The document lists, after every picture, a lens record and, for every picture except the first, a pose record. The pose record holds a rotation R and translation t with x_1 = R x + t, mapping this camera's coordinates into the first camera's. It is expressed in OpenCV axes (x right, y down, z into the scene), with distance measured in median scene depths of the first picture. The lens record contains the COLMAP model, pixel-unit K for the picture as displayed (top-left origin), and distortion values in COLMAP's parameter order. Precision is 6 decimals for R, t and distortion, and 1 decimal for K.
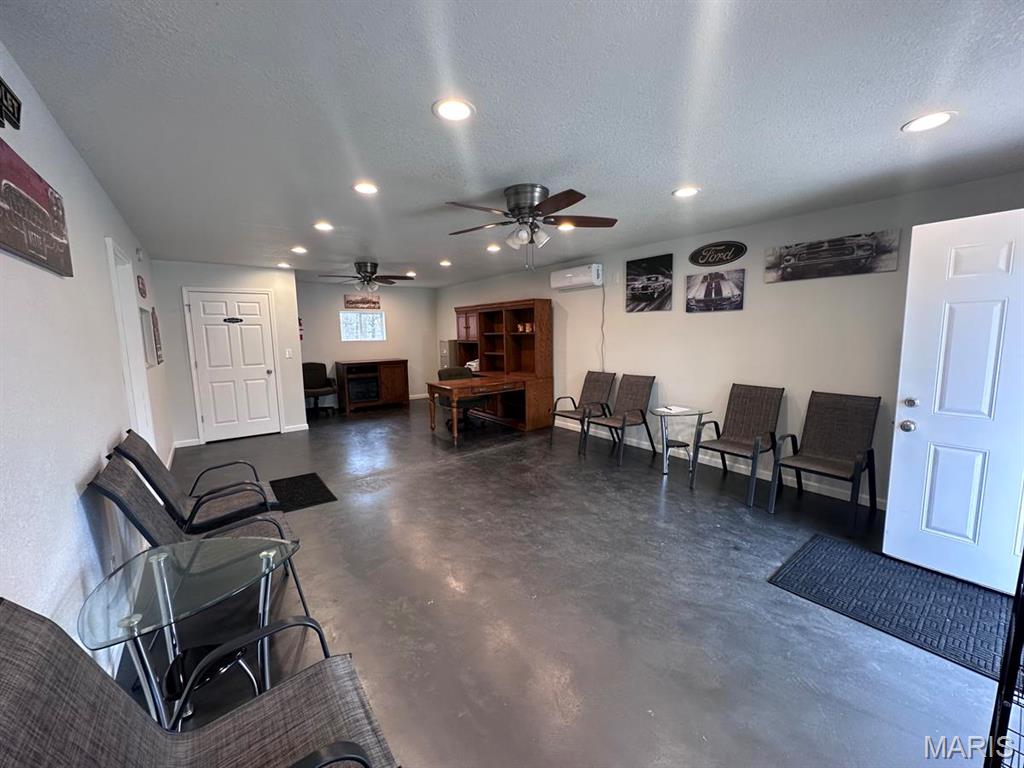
lens RADIAL K [[407.7, 0, 509.3], [0, 407.7, 383.8], [0, 0, 1]] dist [-0.003449, -0.000296]
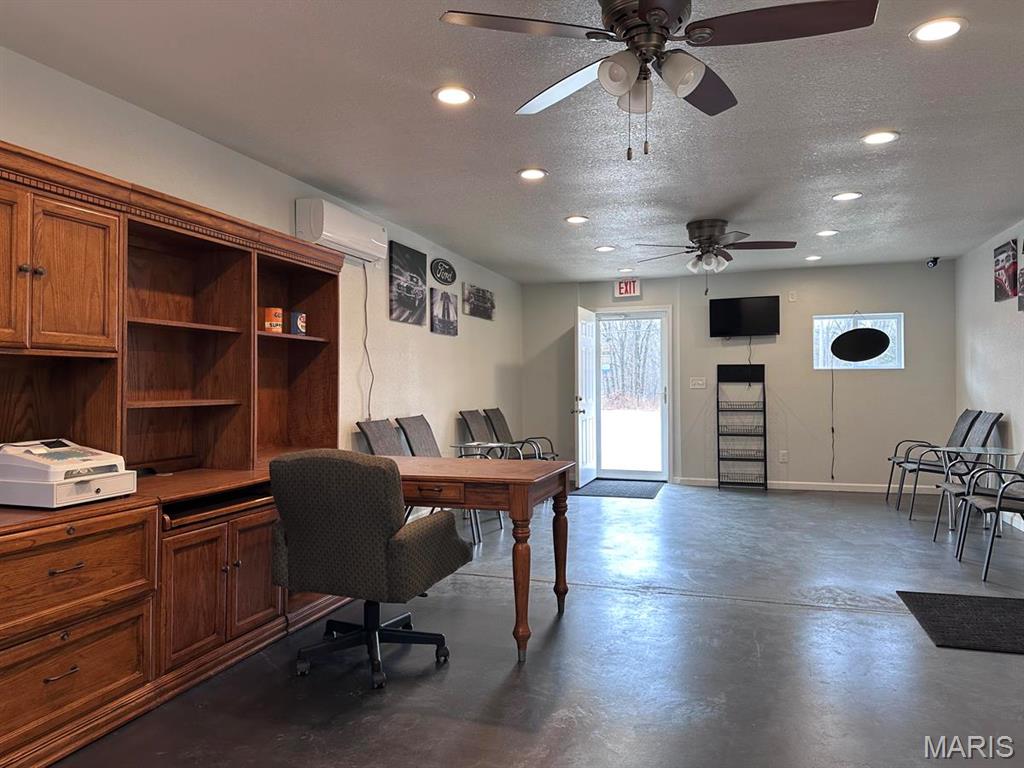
lens RADIAL K [[709.5, 0, 512.0], [0, 709.5, 384.0], [0, 0, 1]] dist [0.110585, -0.145383]
pose [[-0.583848, 0.016686, 0.811692, -0.728651], [0.114066, 0.991558, 0.061664, -0.127034], [-0.803810, 0.128589, -0.580822, 1.537886]]
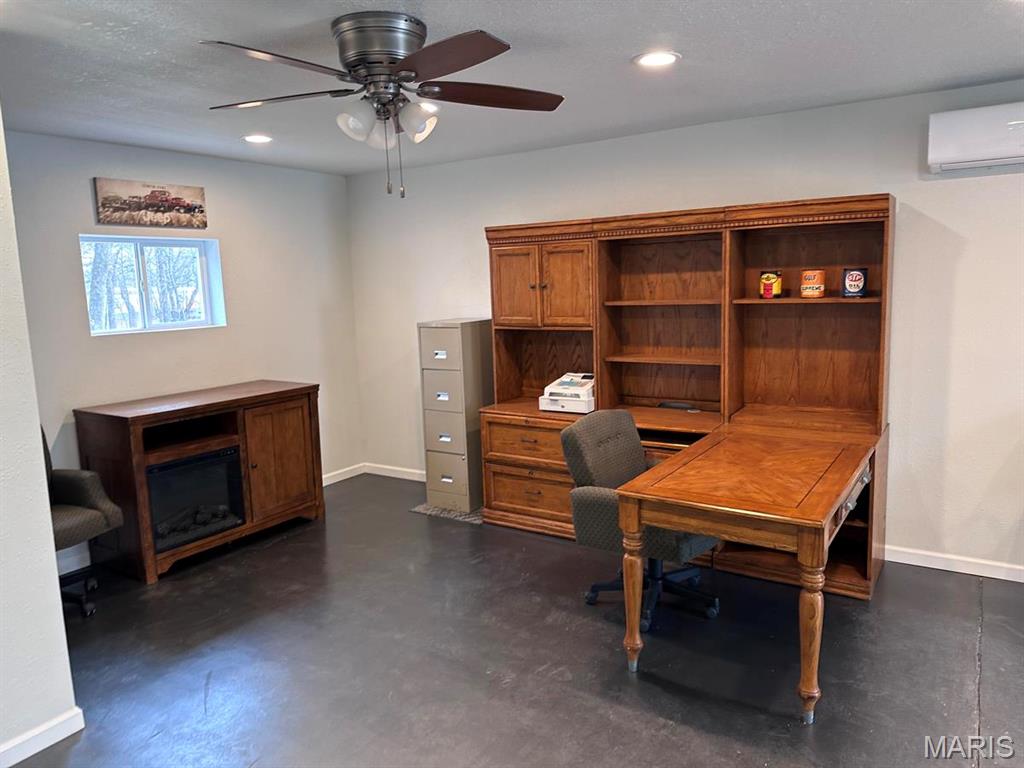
lens RADIAL K [[709.5, 0, 512.0], [0, 709.5, 384.0], [0, 0, 1]] dist [0.110585, -0.145383]
pose [[0.936149, -0.064062, 0.345718, -0.510514], [0.059963, 0.997946, 0.022549, -0.106415], [-0.346453, -0.000379, 0.938067, 0.672958]]
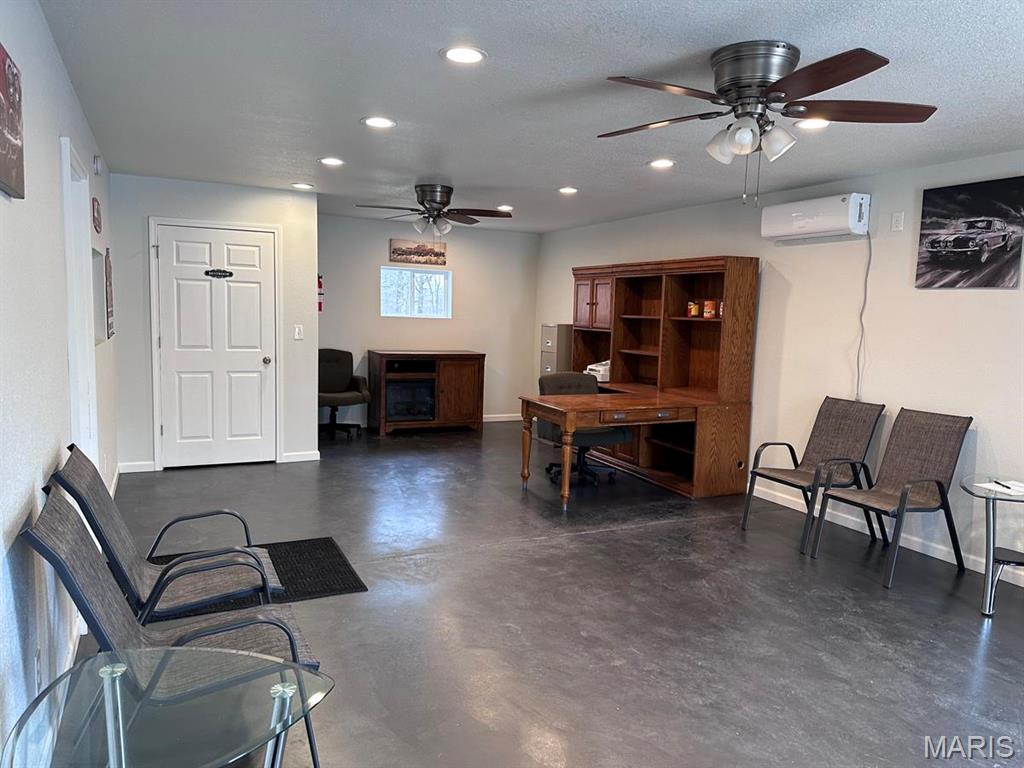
lens RADIAL K [[709.5, 0, 512.0], [0, 709.5, 384.0], [0, 0, 1]] dist [0.110585, -0.145383]
pose [[0.980564, 0.067806, -0.184110, -0.036591], [-0.071952, 0.997281, -0.015923, -0.004430], [0.182529, 0.028861, 0.982777, 0.016308]]
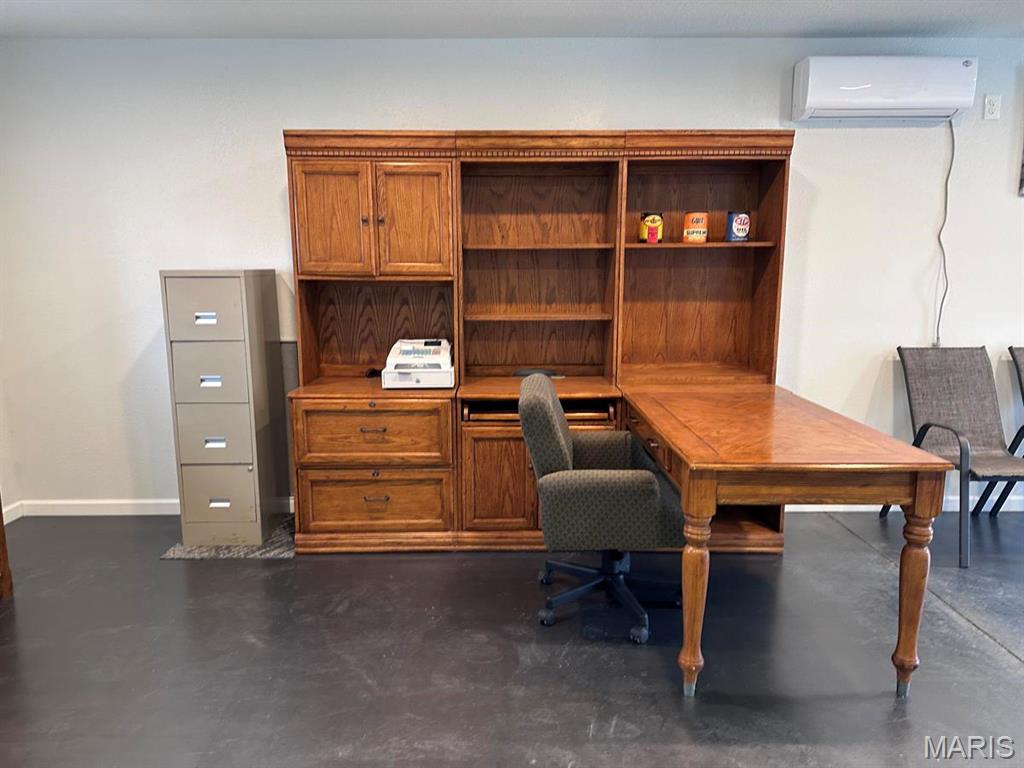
lens RADIAL K [[712.3, 0, 505.2], [0, 712.3, 394.2], [0, 0, 1]] dist [0.137793, -0.214484]
pose [[0.587020, -0.124542, 0.799935, -0.643453], [0.095150, 0.991862, 0.084599, -0.091746], [-0.803961, 0.026453, 0.594093, 1.013623]]
